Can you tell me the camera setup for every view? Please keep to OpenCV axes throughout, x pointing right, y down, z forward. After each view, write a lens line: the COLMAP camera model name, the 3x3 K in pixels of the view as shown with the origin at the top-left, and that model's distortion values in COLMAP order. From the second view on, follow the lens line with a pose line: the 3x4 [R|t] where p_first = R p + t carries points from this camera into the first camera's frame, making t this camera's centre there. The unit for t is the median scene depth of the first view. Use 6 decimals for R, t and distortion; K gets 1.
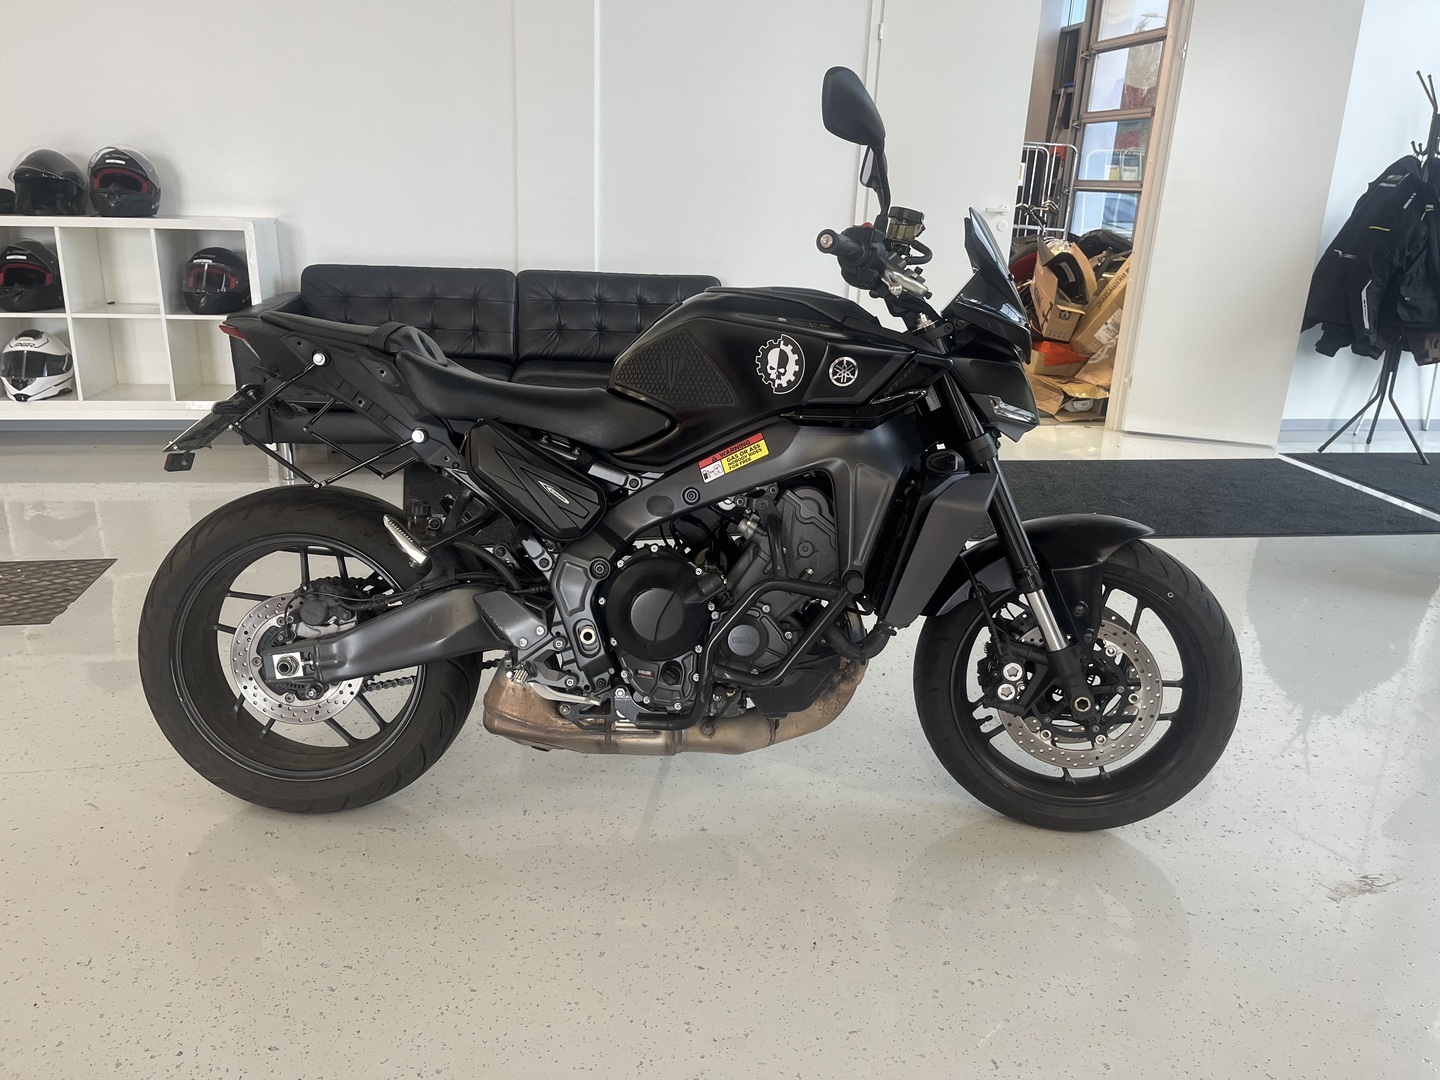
lens RADIAL K [[1086.8, 0, 724.8], [0, 1086.8, 533.4], [0, 0, 1]] dist [0.043031, -0.036689]
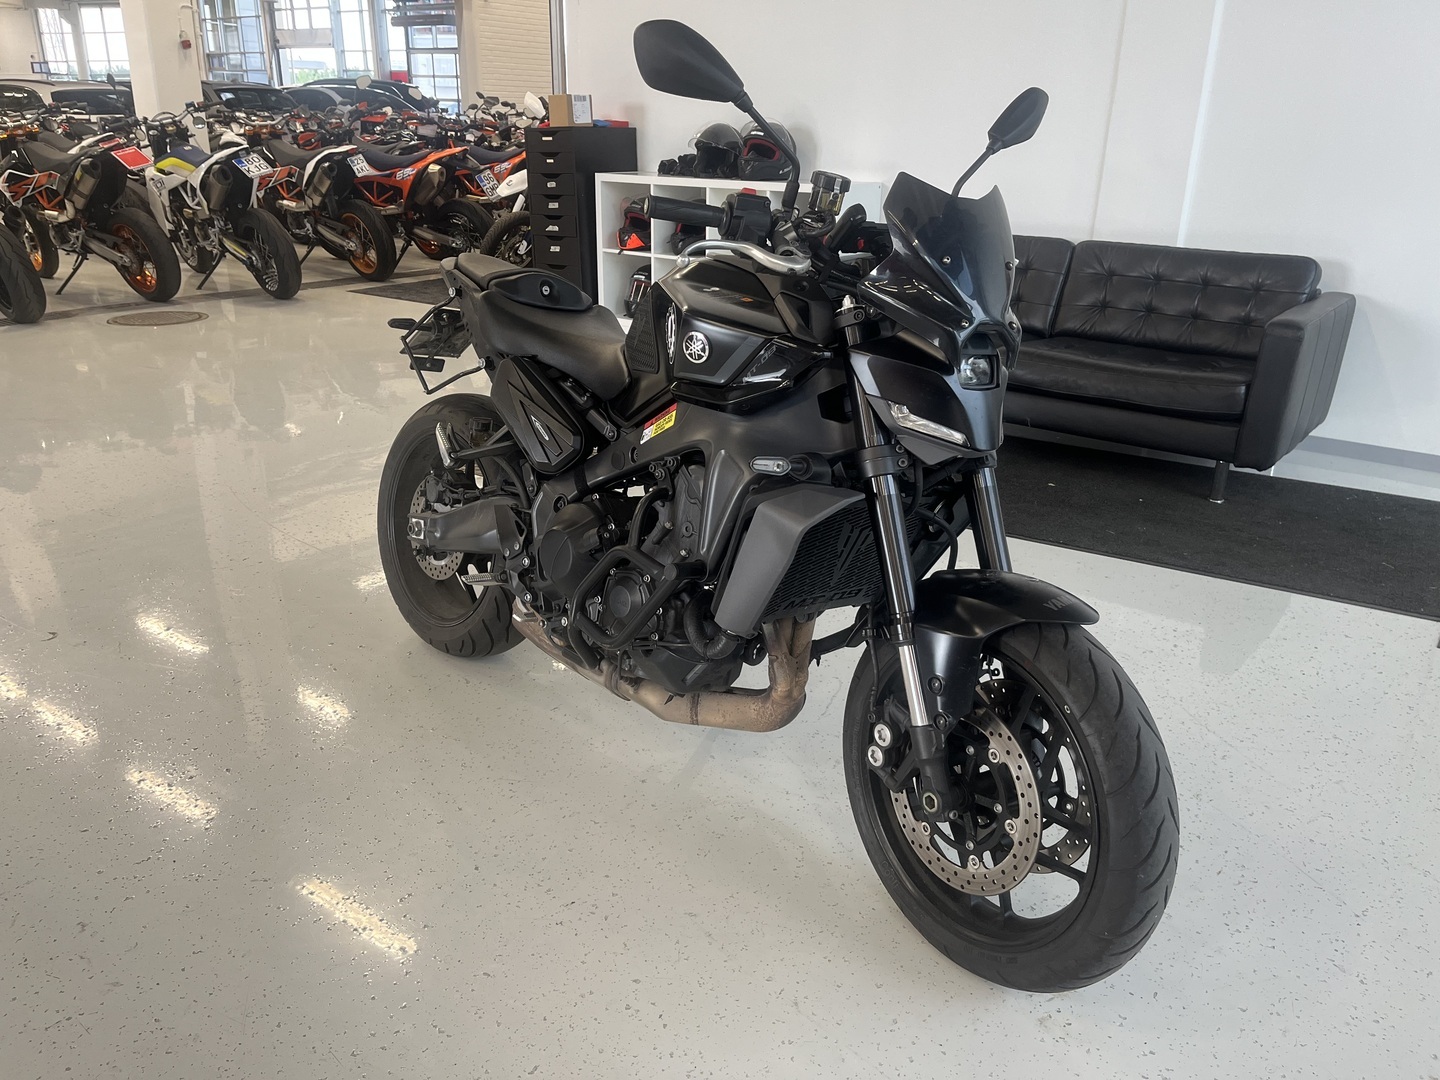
lens RADIAL K [[1086.8, 0, 722.2], [0, 1086.8, 544.8], [0, 0, 1]] dist [0.043031, -0.036689]
pose [[0.710499, 0.236247, -0.662856, 0.308122], [-0.212003, 0.970058, 0.118495, -0.038792], [0.671004, 0.056337, 0.739311, 0.129084]]
